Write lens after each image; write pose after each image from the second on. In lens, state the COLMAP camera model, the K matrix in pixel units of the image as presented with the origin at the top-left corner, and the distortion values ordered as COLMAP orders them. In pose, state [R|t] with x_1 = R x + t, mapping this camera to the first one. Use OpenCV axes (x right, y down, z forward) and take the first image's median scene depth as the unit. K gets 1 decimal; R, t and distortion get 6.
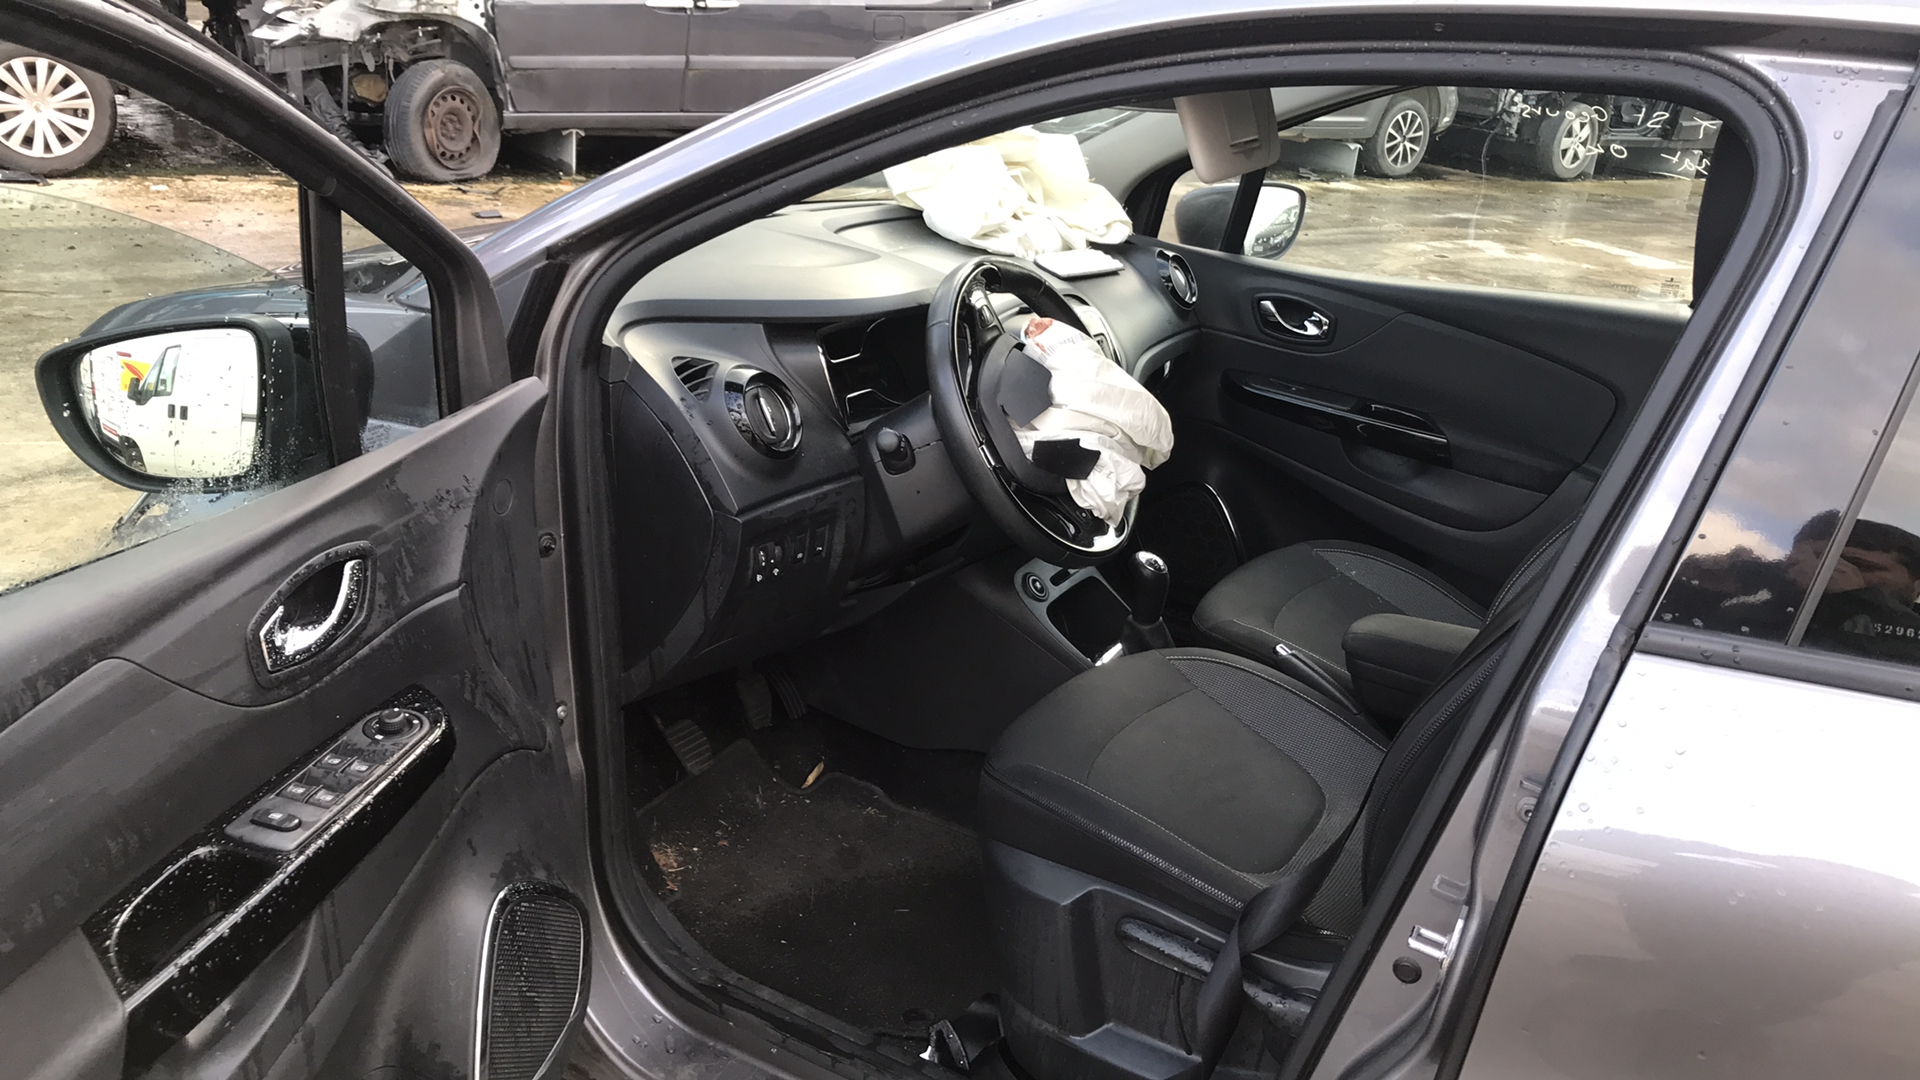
lens RADIAL K [[1555.7, 0, 978.1], [0, 1555.7, 505.2], [0, 0, 1]] dist [0.027189, -0.028086]
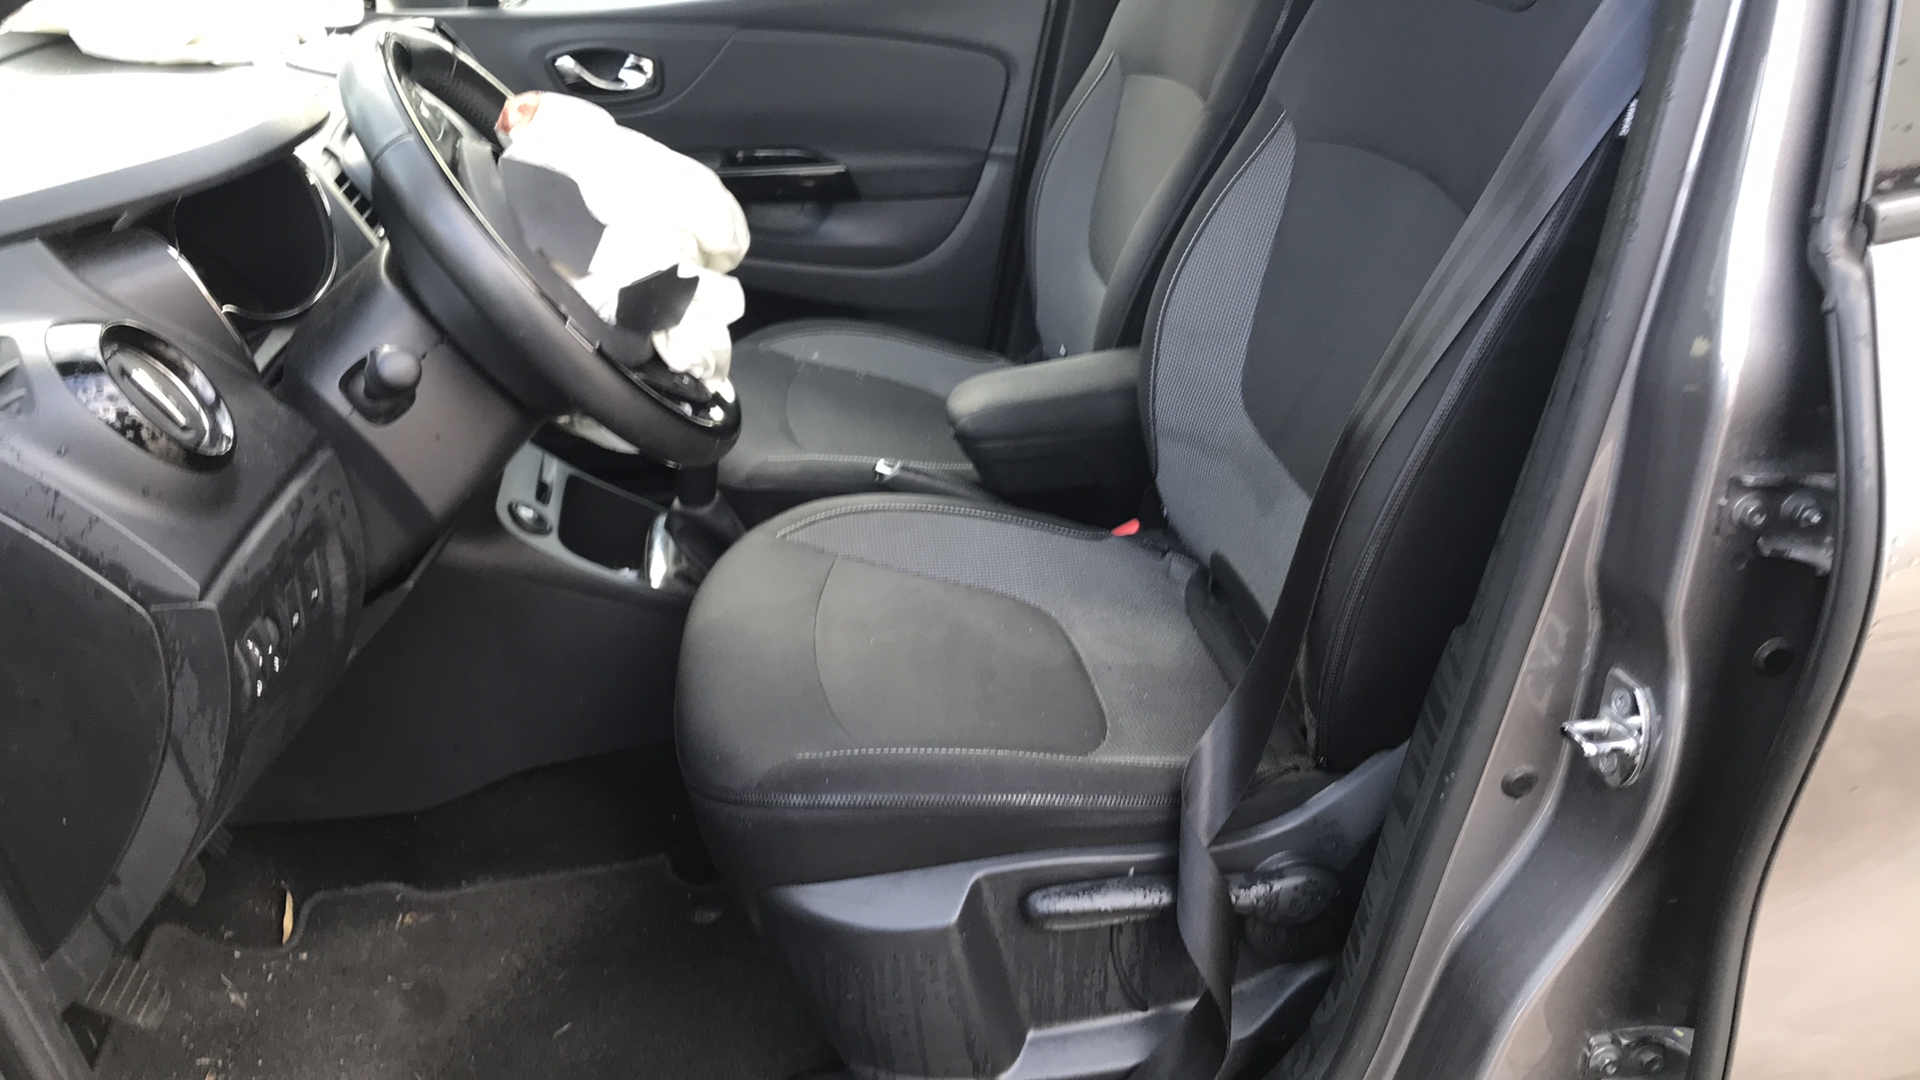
lens RADIAL K [[1555.7, 0, 970.9], [0, 1555.7, 530.0], [0, 0, 1]] dist [0.027189, -0.028086]
pose [[0.780396, -0.387879, 0.490440, -0.194429], [0.313284, 0.921344, 0.230169, -0.052231], [-0.541142, -0.025976, 0.840530, 0.408041]]
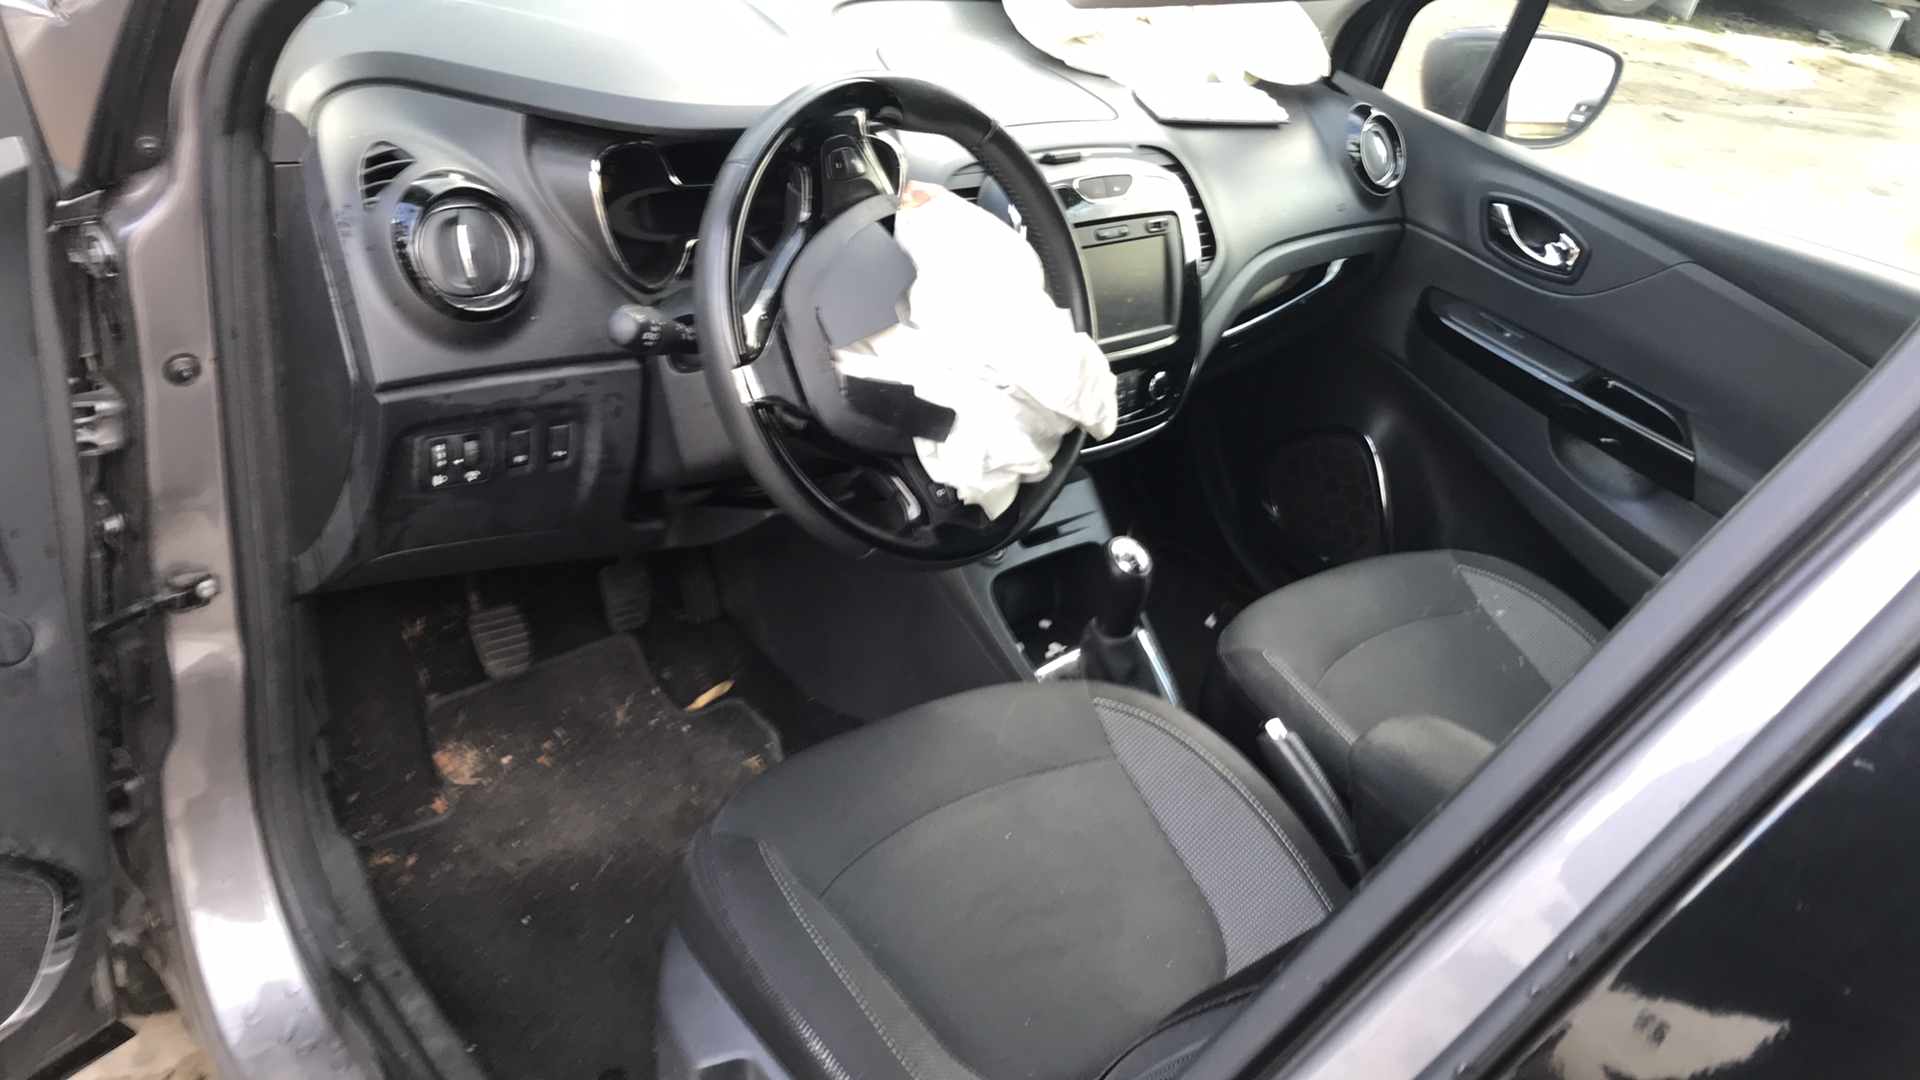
lens RADIAL K [[1555.7, 0, 972.9], [0, 1555.7, 525.0], [0, 0, 1]] dist [0.027189, -0.028086]
pose [[0.944035, 0.239127, -0.227193, 0.250597], [-0.202901, 0.964047, 0.171594, -0.103262], [0.260058, -0.115893, 0.958613, 0.391361]]
